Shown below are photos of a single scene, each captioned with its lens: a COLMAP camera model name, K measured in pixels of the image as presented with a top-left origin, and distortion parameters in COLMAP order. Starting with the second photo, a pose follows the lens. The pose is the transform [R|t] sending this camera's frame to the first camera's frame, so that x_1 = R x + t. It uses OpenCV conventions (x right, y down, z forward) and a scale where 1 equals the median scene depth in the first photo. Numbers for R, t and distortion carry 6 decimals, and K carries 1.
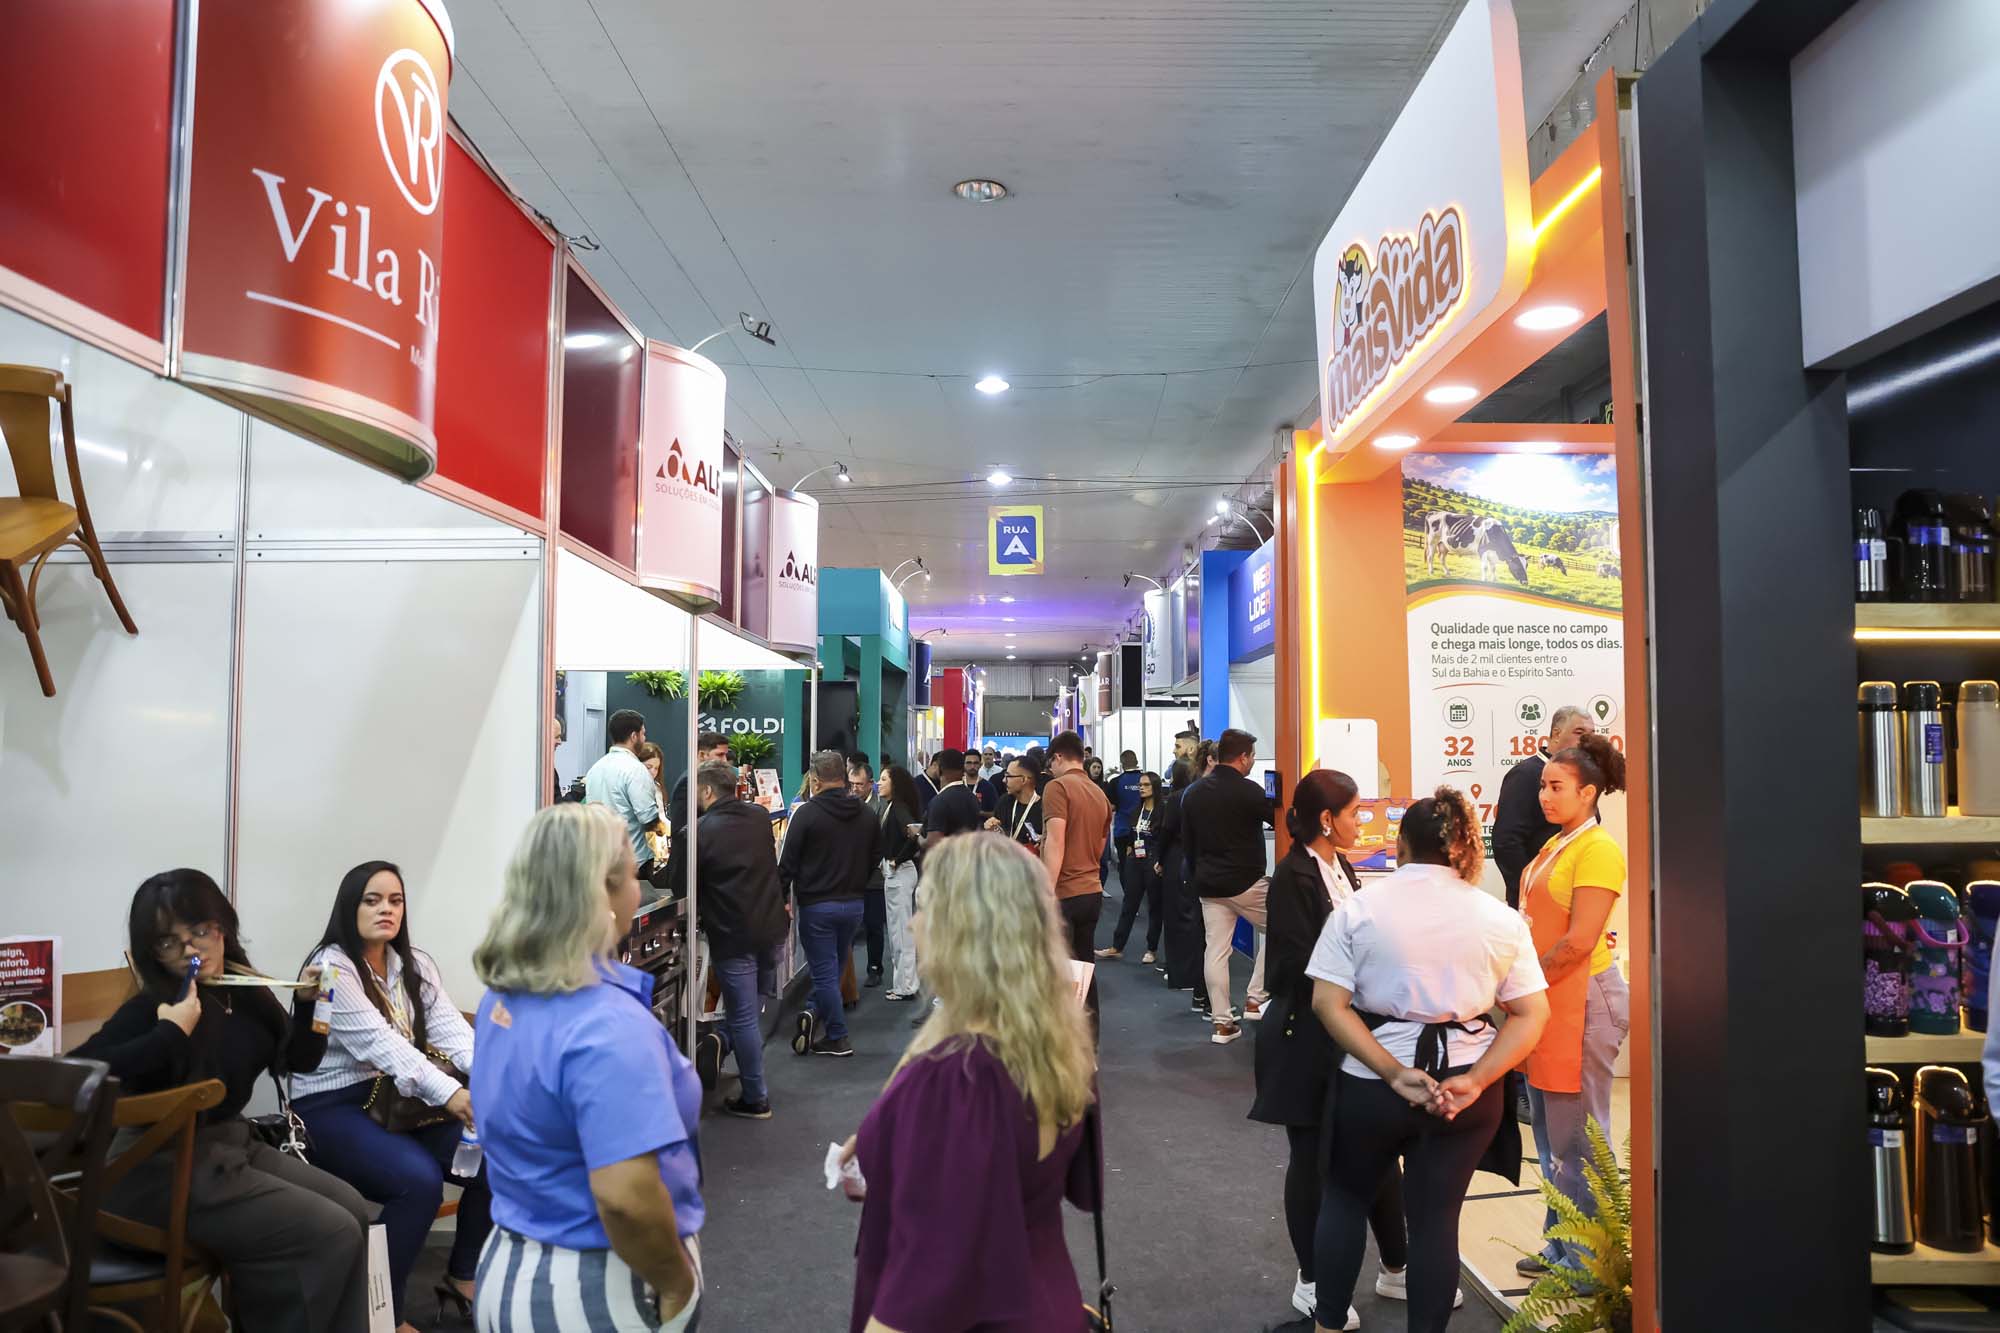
lens RADIAL K [[1398.2, 0, 997.0], [0, 1398.2, 671.7], [0, 0, 1]] dist [-0.061739, 0.021962]
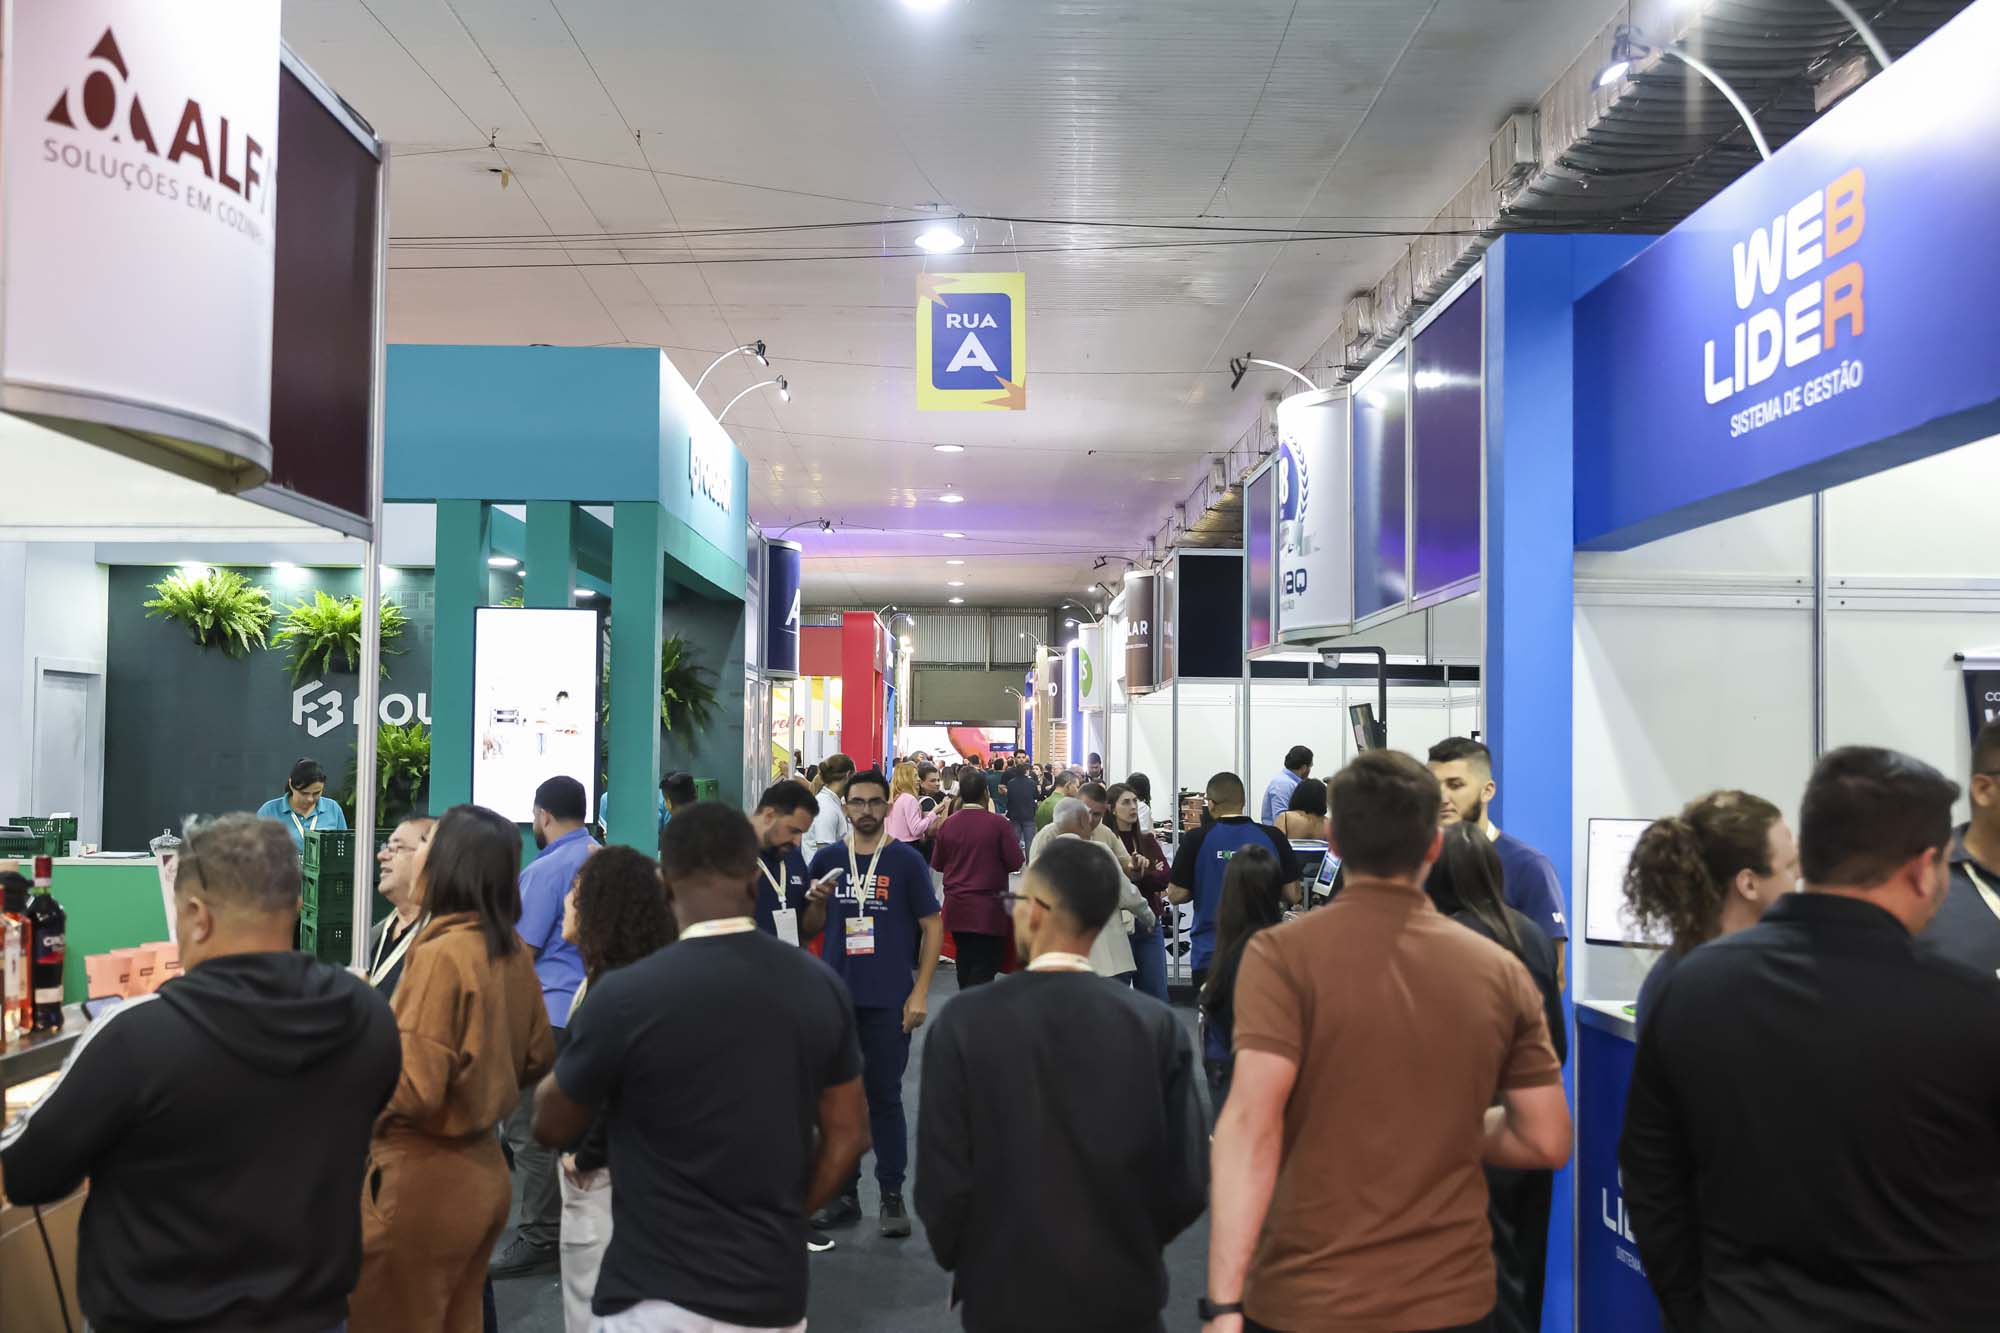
lens RADIAL K [[2055.0, 0, 992.4], [0, 2055.0, 669.6], [0, 0, 1]] dist [0.126269, 0.000000]
pose [[0.999543, 0.009983, 0.028522, 0.001405], [-0.010532, 0.999761, 0.019147, 0.008843], [-0.028324, -0.019439, 0.999410, 0.259472]]
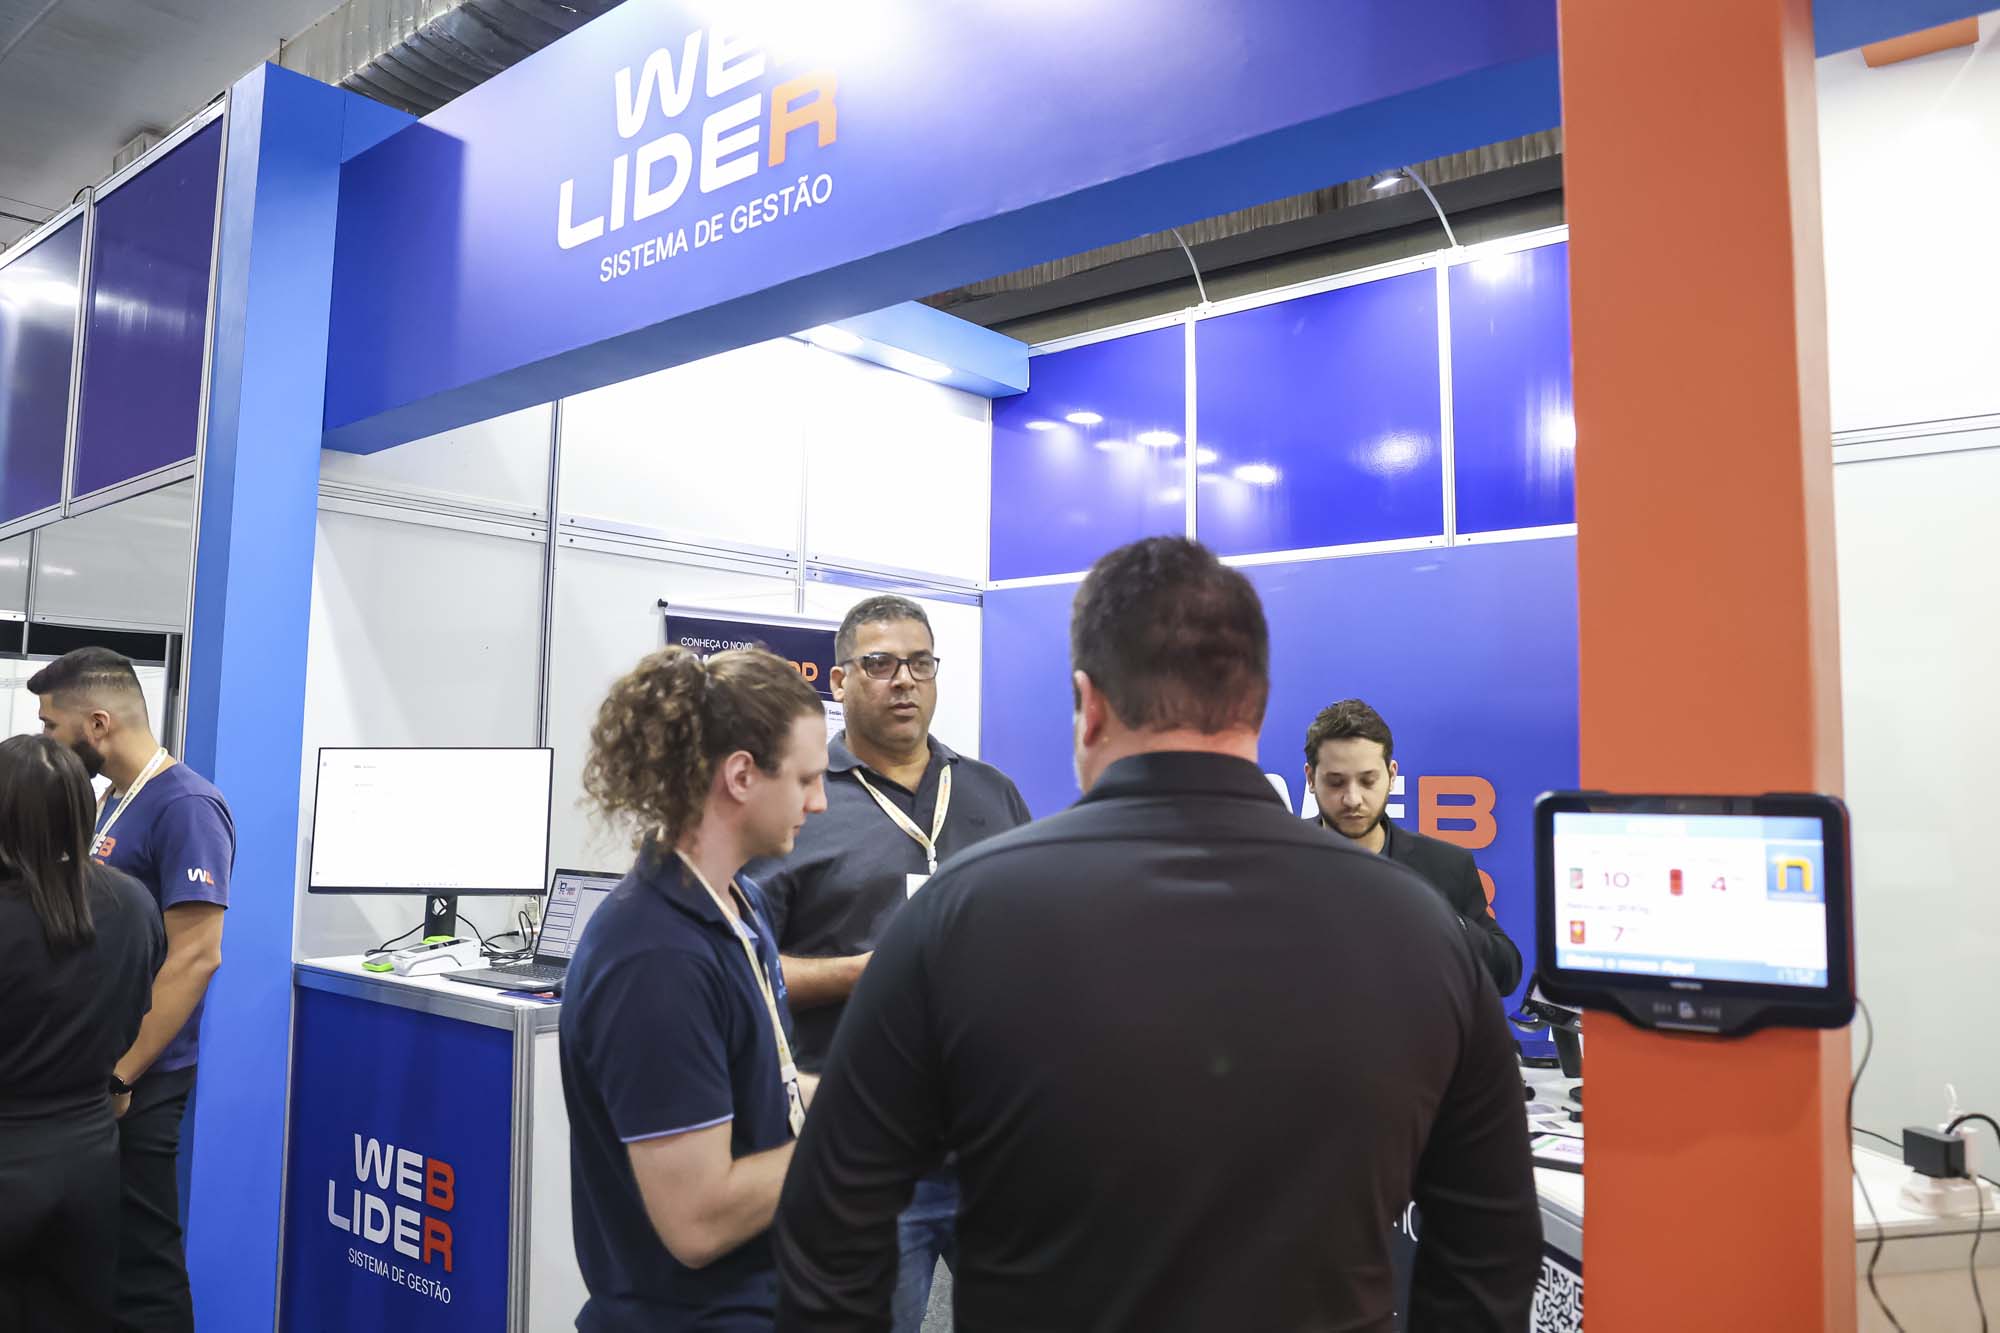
lens RADIAL K [[1398.2, 0, 988.4], [0, 1398.2, 656.5], [0, 0, 1]] dist [-0.061739, 0.021962]
pose [[0.622643, 0.082018, 0.778196, 0.012844], [-0.061781, 0.996540, -0.055599, 0.027383], [-0.780064, -0.013460, 0.625555, 0.377988]]
